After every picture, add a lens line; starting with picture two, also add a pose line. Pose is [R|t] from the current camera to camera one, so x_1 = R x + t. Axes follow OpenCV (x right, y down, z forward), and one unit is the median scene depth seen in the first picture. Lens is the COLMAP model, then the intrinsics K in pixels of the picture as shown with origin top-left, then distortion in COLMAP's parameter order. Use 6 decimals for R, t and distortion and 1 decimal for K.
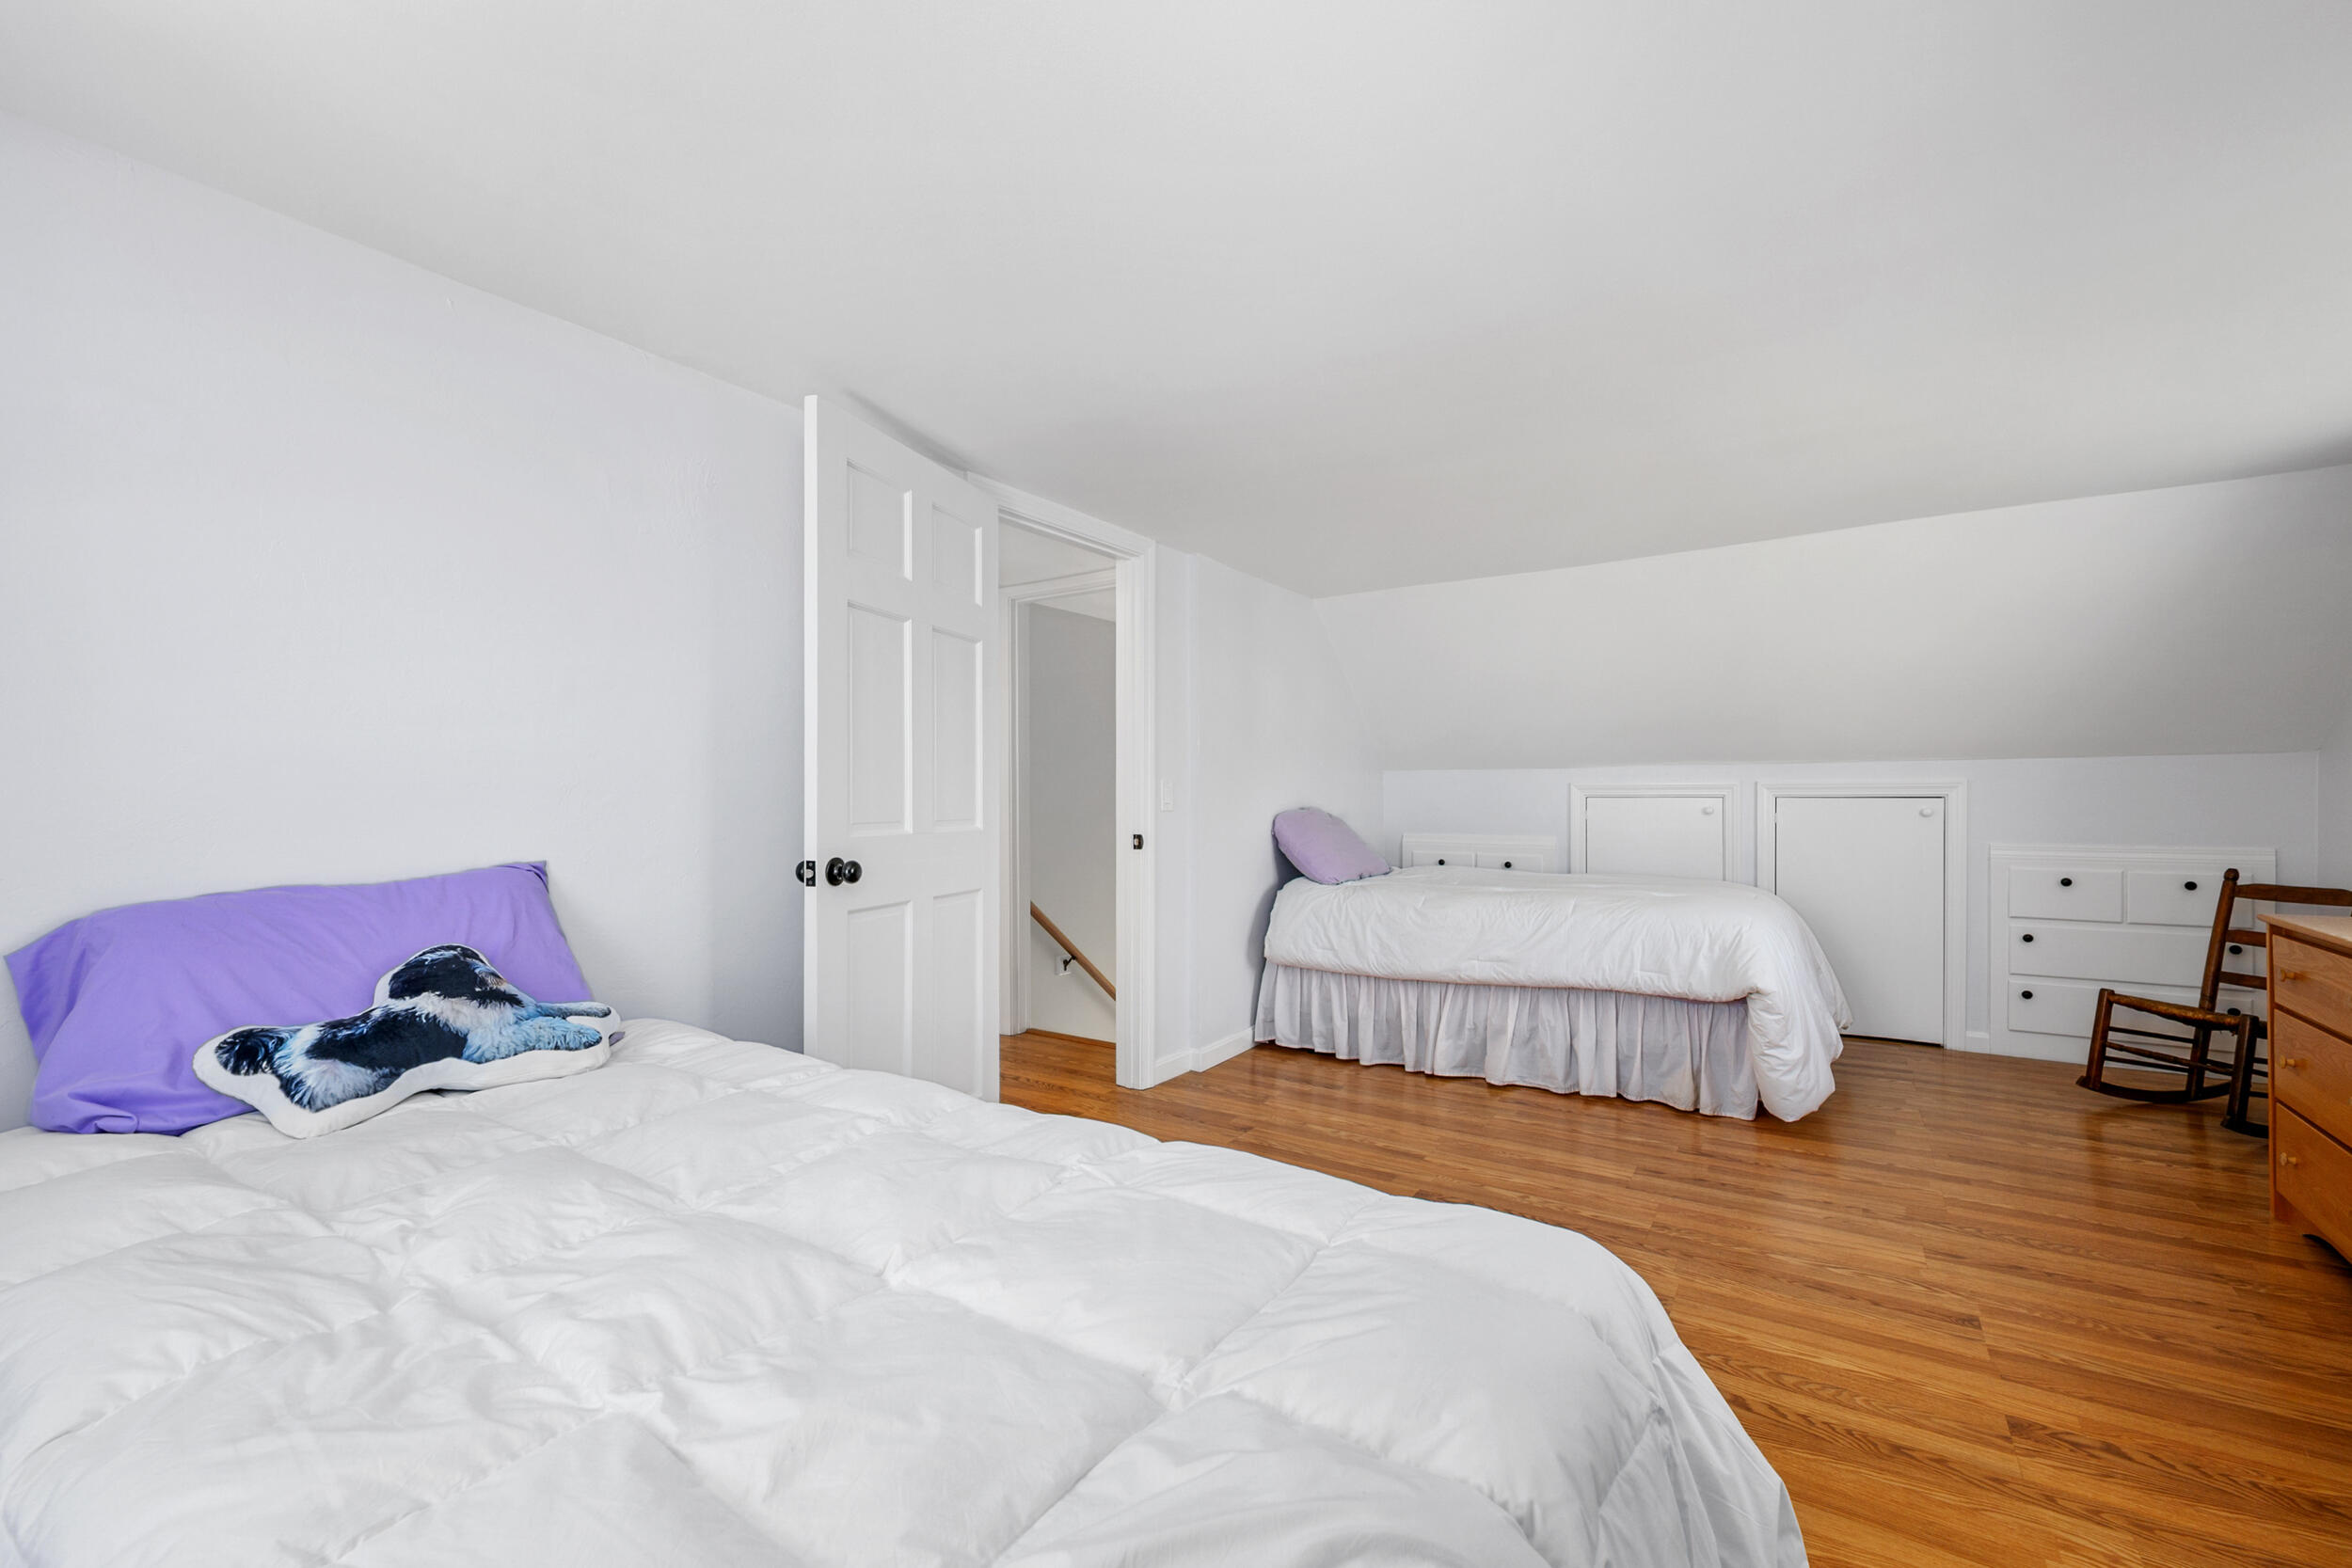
lens RADIAL K [[980.0, 0, 1177.1], [0, 980.0, 790.1], [0, 0, 1]] dist [-0.010619, -0.000042]
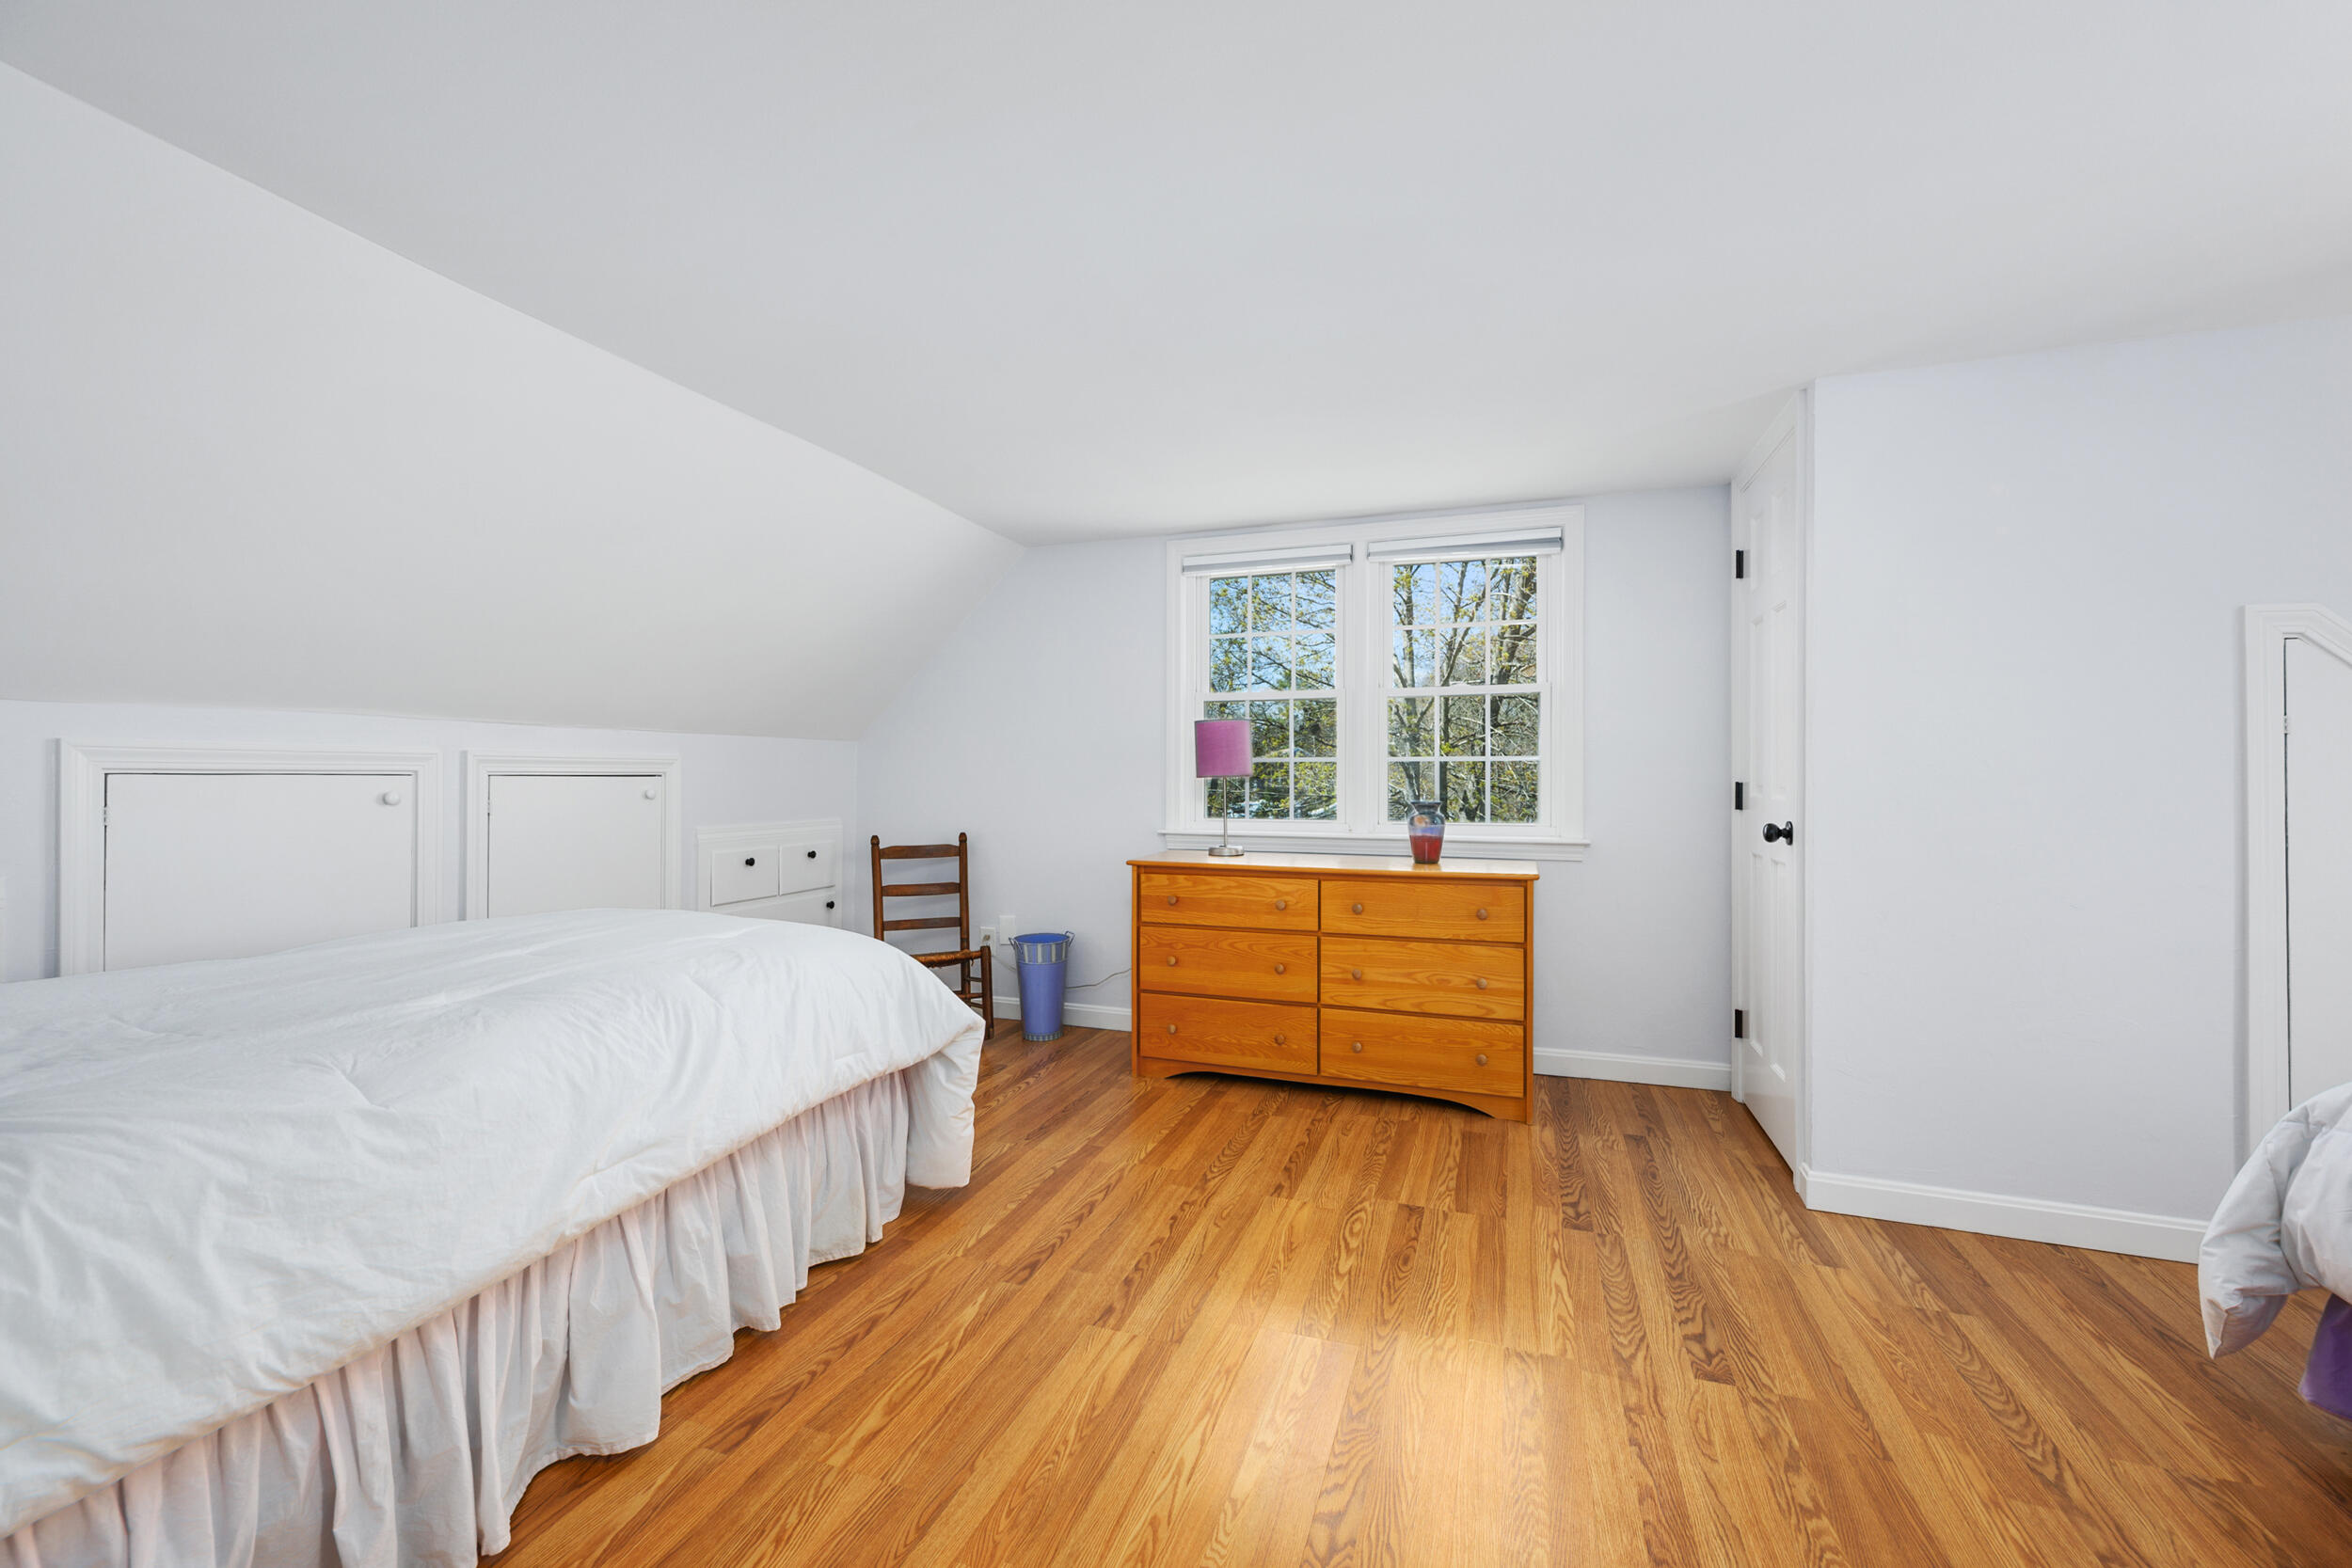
lens RADIAL K [[932.7, 0, 1192.9], [0, 932.7, 785.9], [0, 0, 1]] dist [-0.004367, -0.000126]
pose [[-0.257857, -0.006331, 0.966162, -0.158309], [-0.007919, 0.999959, 0.004439, 0.012929], [-0.966151, -0.006506, -0.257897, 1.082394]]
